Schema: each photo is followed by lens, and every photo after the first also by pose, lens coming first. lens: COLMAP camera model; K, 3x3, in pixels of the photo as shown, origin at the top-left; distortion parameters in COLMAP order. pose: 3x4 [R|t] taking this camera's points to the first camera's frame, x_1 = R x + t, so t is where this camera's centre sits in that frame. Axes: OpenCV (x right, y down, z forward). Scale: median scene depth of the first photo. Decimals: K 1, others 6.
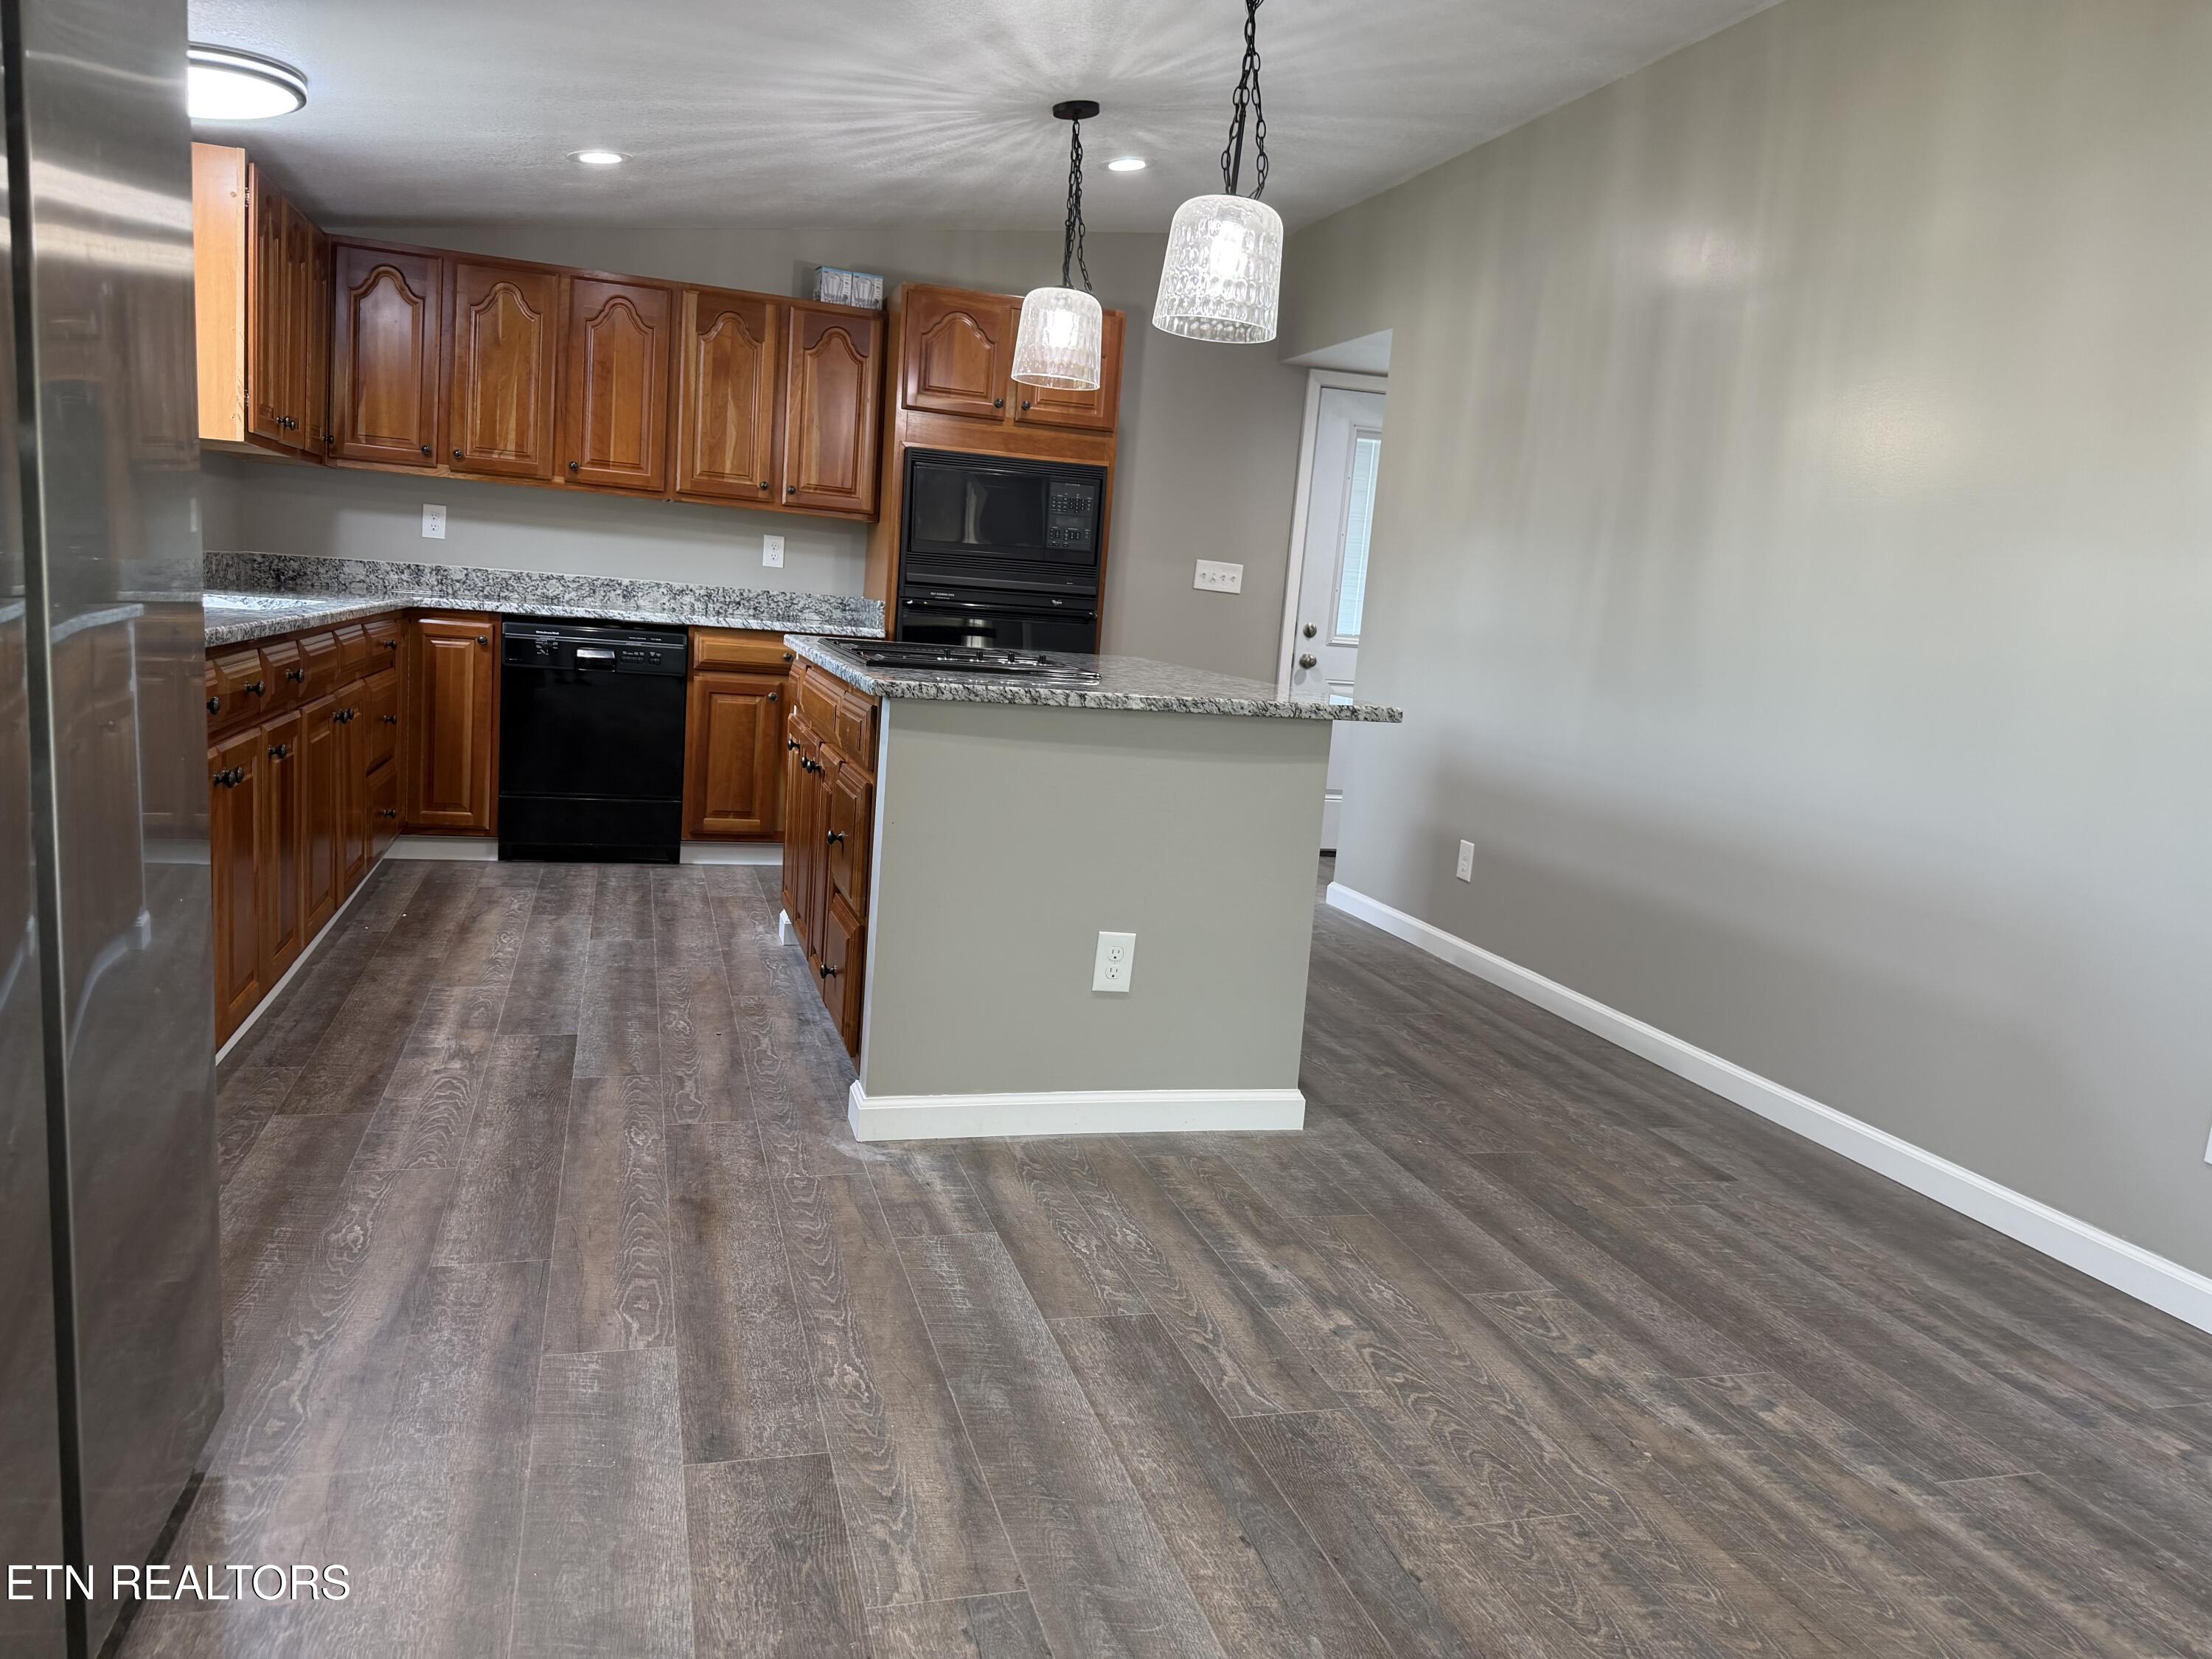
lens RADIAL K [[1545.8, 0, 1089.7], [0, 1545.8, 830.2], [0, 0, 1]] dist [0.095949, -0.136755]
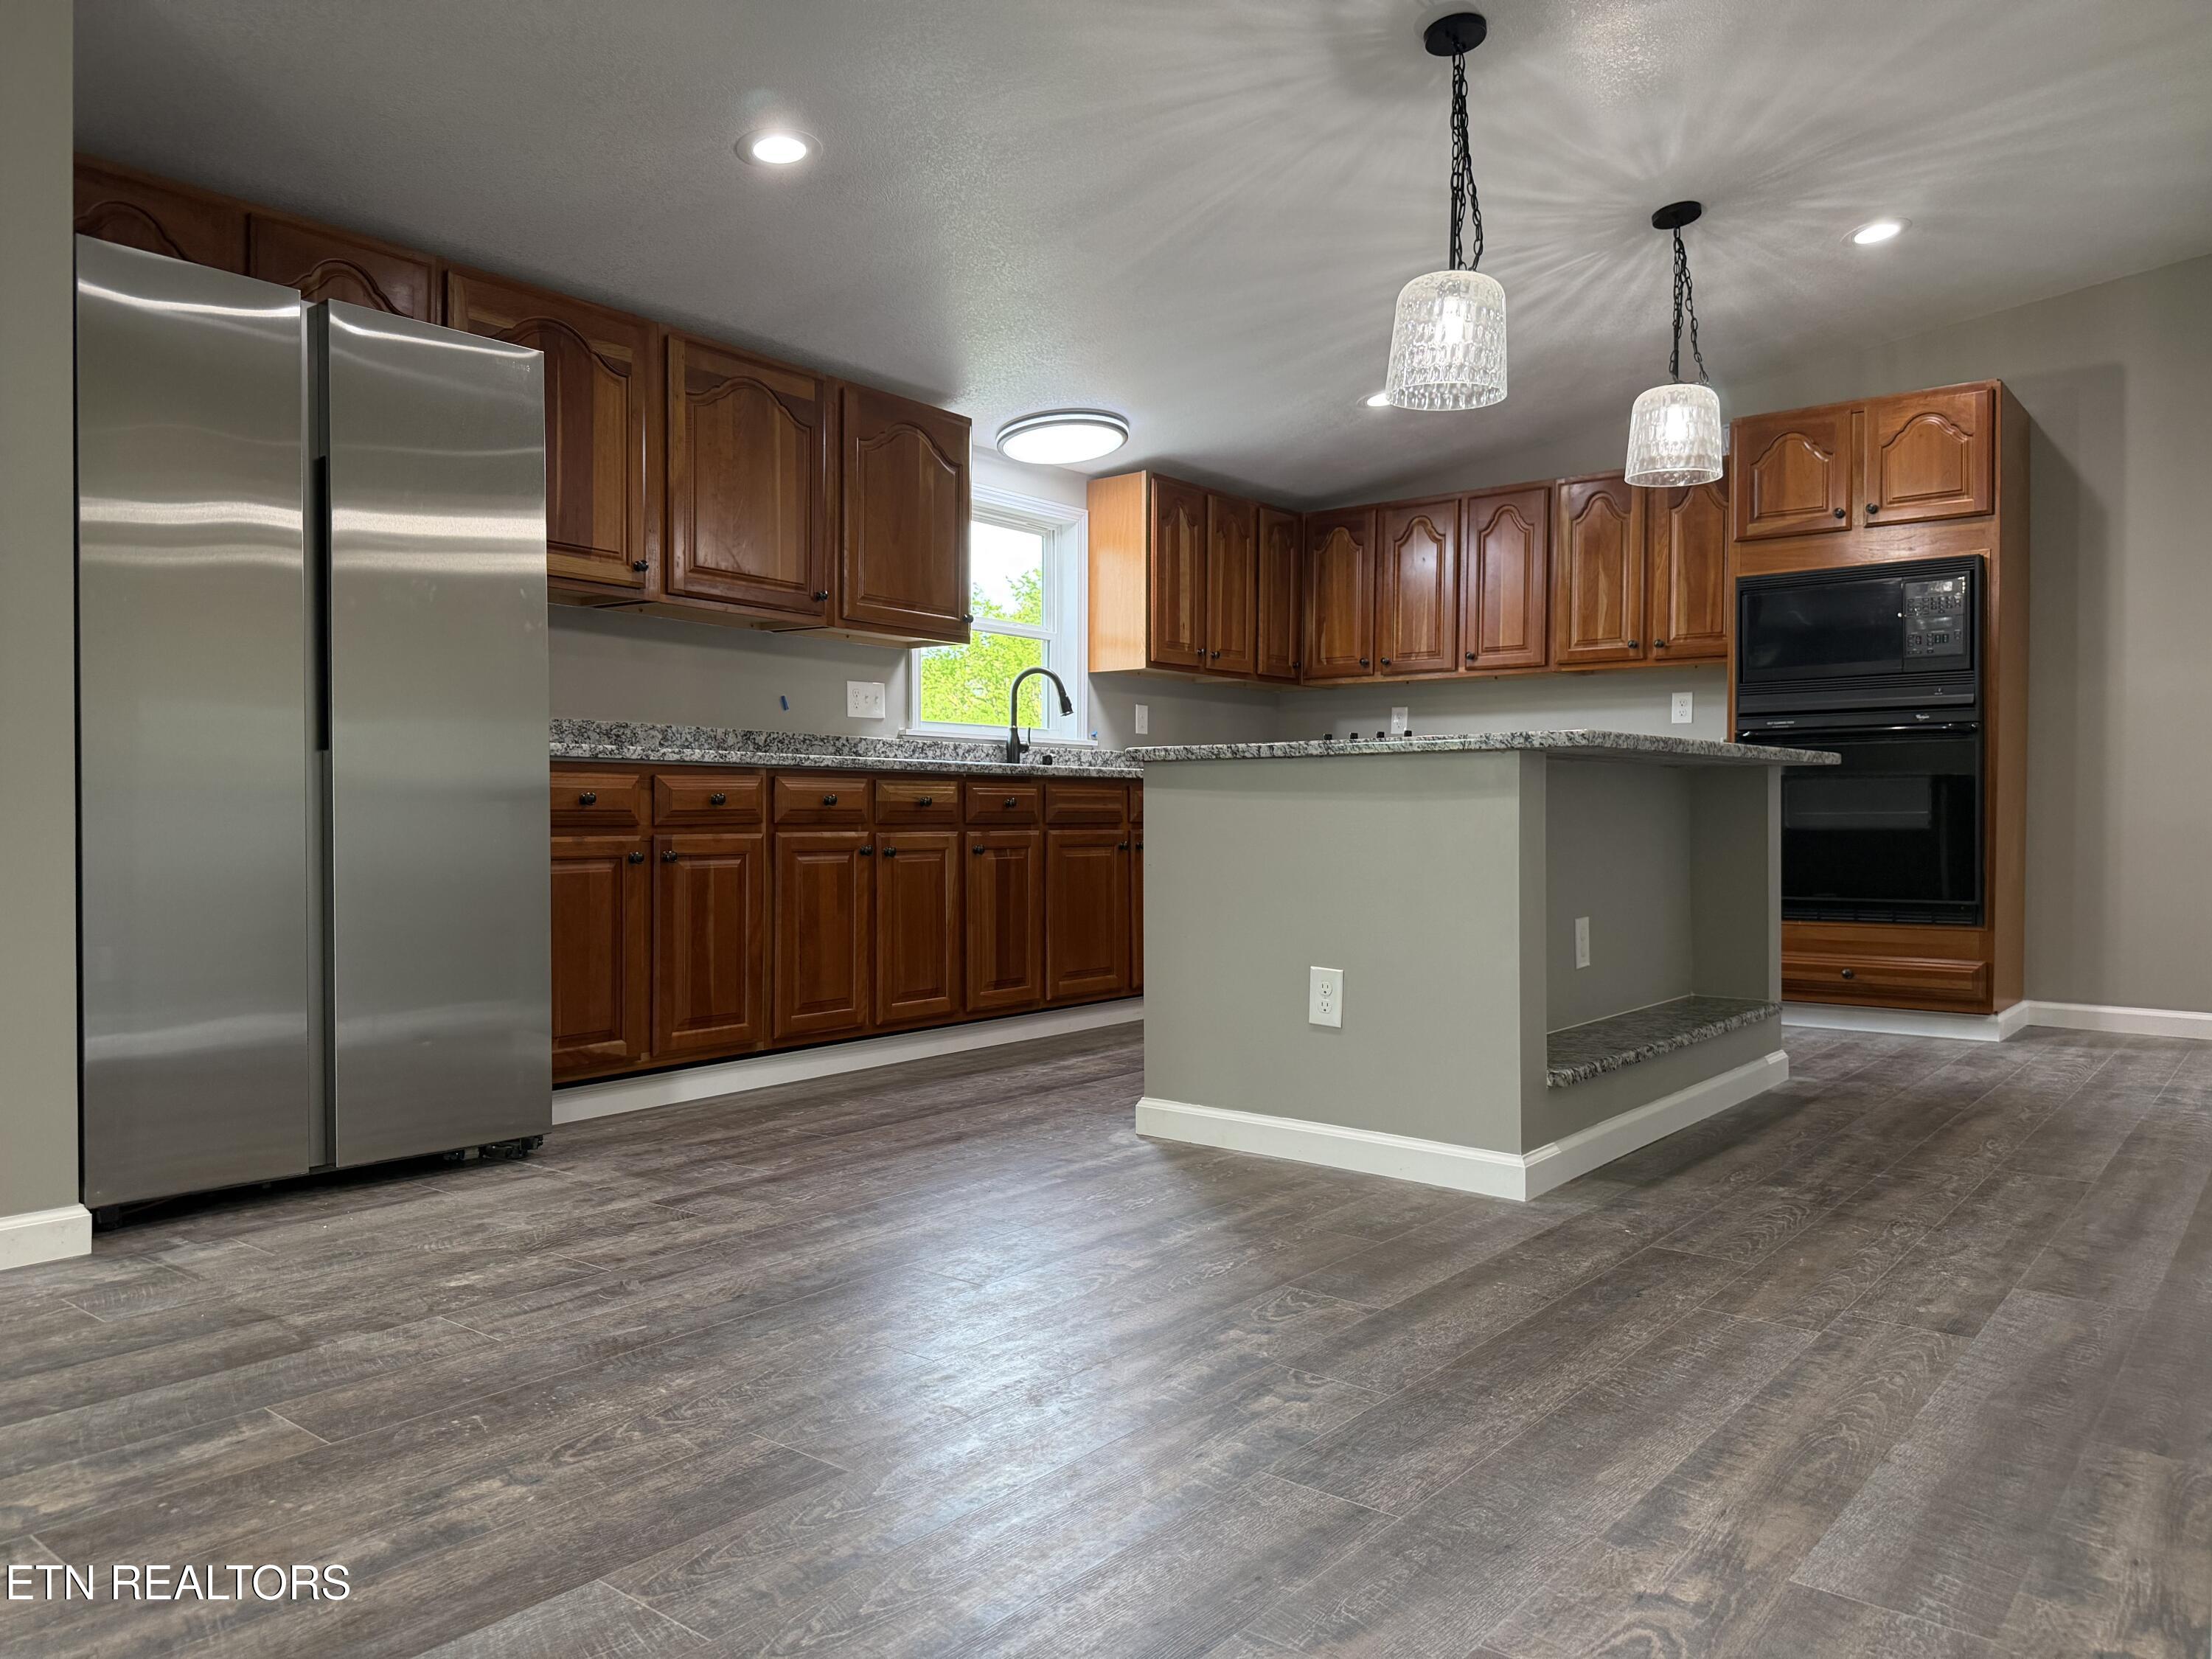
lens RADIAL K [[1545.8, 0, 1089.7], [0, 1545.8, 830.2], [0, 0, 1]] dist [0.095949, -0.136755]
pose [[0.566525, -0.067067, -0.821311, 0.824969], [-0.077736, 0.987888, -0.134290, 0.131746], [0.820370, 0.139924, 0.554450, 0.274677]]
